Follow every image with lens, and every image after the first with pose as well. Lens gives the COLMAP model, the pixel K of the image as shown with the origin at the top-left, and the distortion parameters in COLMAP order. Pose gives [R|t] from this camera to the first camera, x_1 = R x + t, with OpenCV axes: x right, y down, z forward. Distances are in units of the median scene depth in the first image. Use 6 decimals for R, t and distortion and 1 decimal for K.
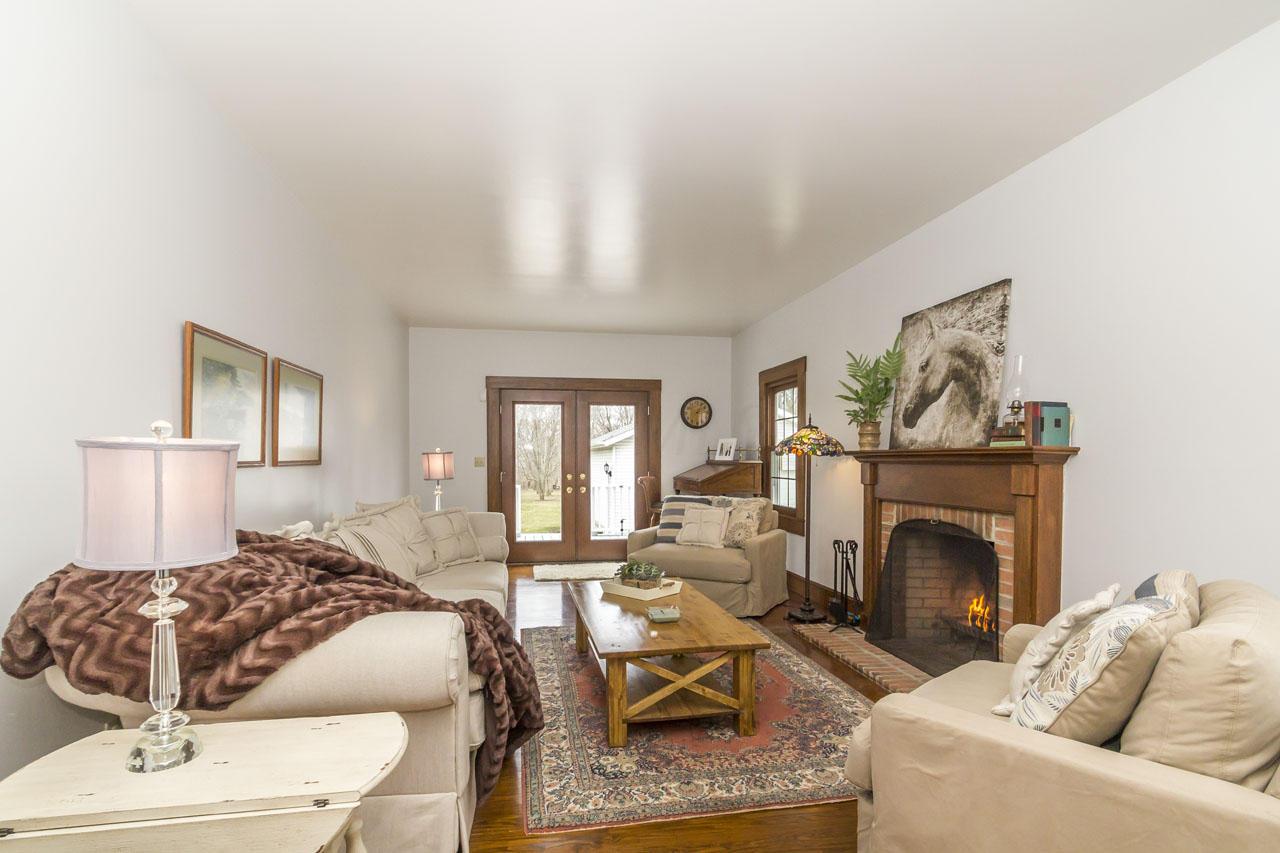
lens RADIAL K [[633.7, 0, 625.6], [0, 633.7, 492.1], [0, 0, 1]] dist [0.001234, -0.000900]
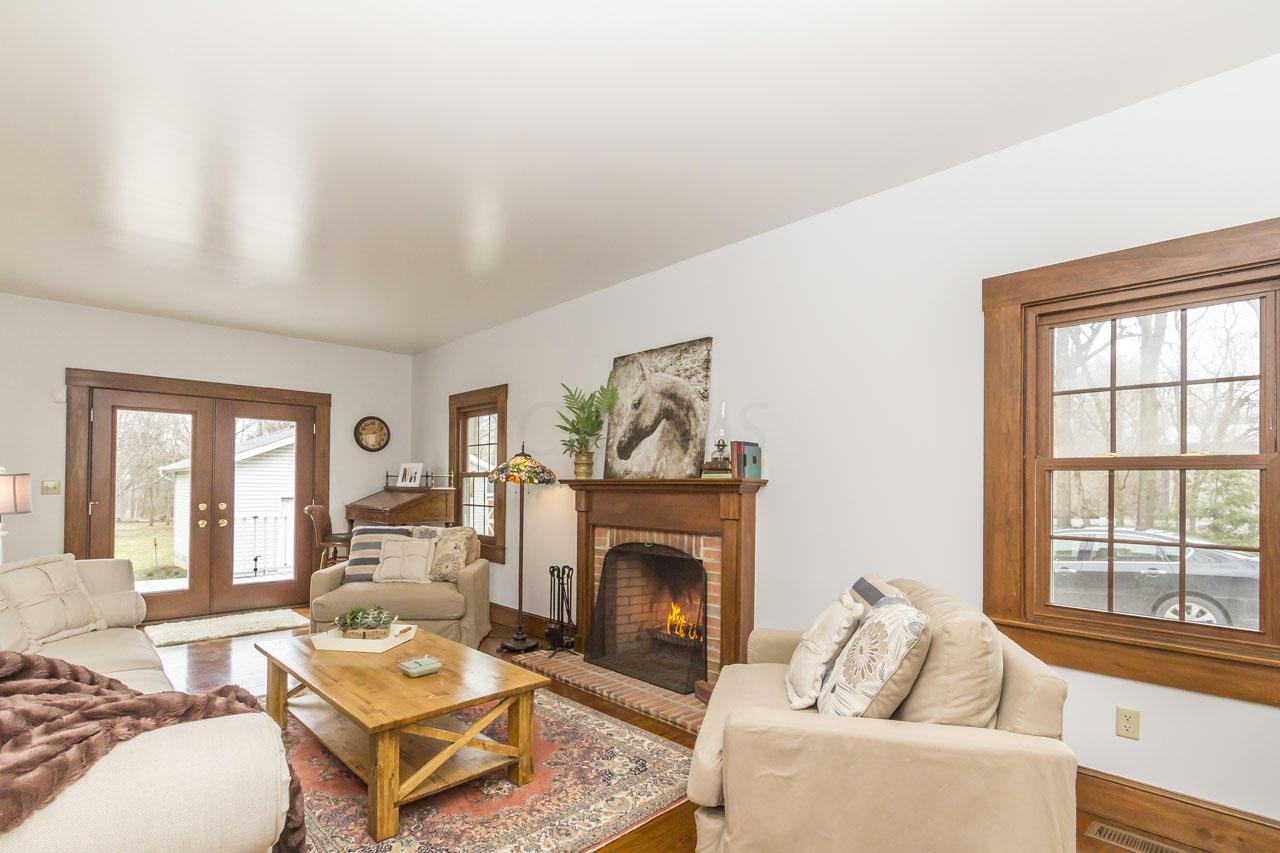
lens RADIAL K [[633.7, 0, 625.6], [0, 633.7, 492.1], [0, 0, 1]] dist [0.001234, -0.000900]
pose [[0.827956, 0.000667, 0.560792, -0.171228], [0.021578, 0.999221, -0.033046, -0.008962], [-0.560377, 0.039462, 0.827297, 0.103404]]
